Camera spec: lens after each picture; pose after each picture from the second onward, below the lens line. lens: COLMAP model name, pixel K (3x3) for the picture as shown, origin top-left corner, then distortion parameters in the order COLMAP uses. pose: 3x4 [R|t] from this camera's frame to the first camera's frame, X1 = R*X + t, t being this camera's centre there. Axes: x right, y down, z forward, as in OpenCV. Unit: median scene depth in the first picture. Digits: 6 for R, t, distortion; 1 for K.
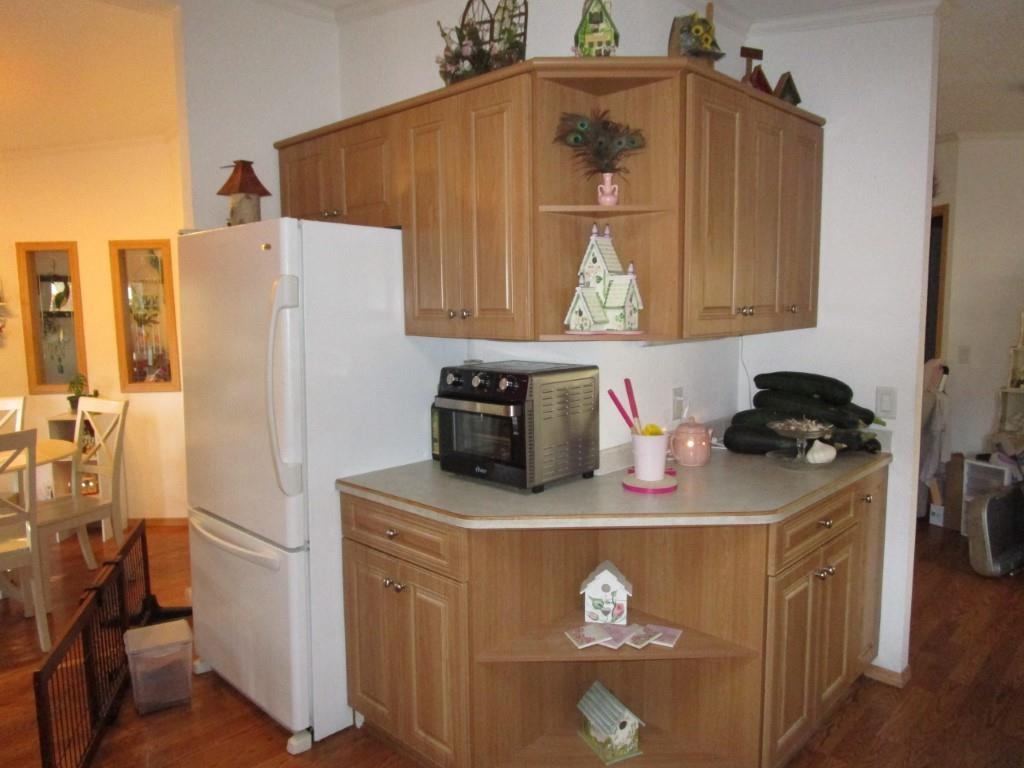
lens RADIAL K [[725.9, 0, 518.3], [0, 725.9, 384.6], [0, 0, 1]] dist [-0.020367, -0.000252]
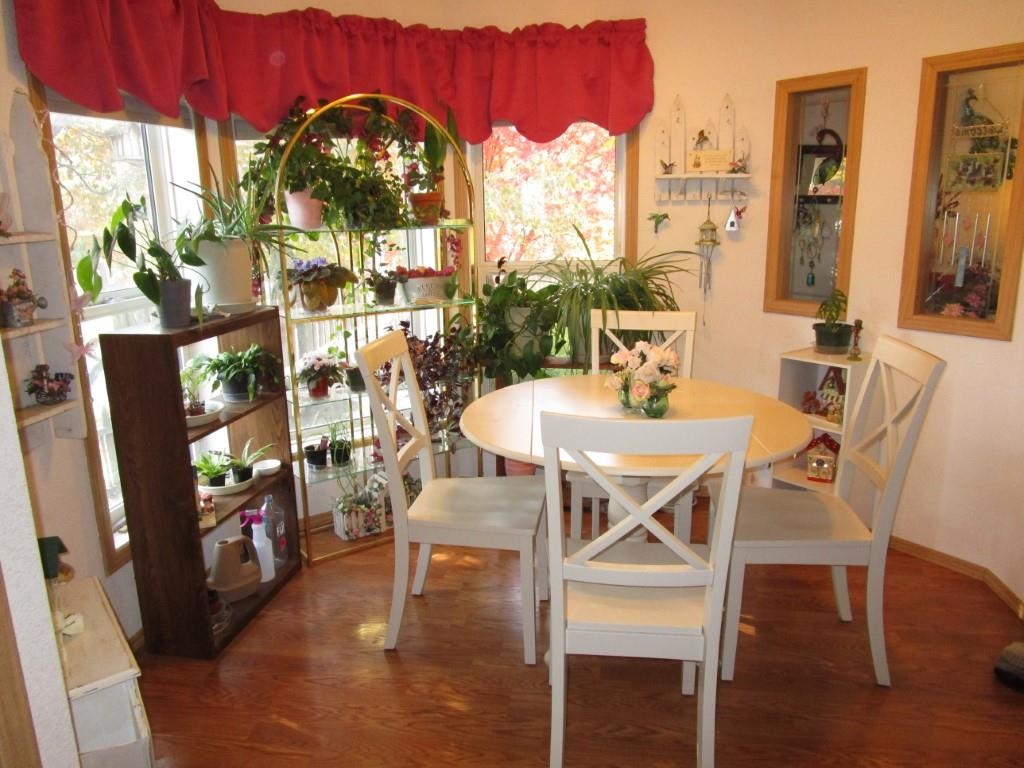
lens RADIAL K [[725.9, 0, 517.3], [0, 725.9, 386.1], [0, 0, 1]] dist [-0.020367, -0.000252]
pose [[0.584874, 0.196004, -0.787086, -0.260222], [-0.086111, 0.979885, 0.180027, -0.022348], [0.806540, -0.037517, 0.589987, 0.401035]]
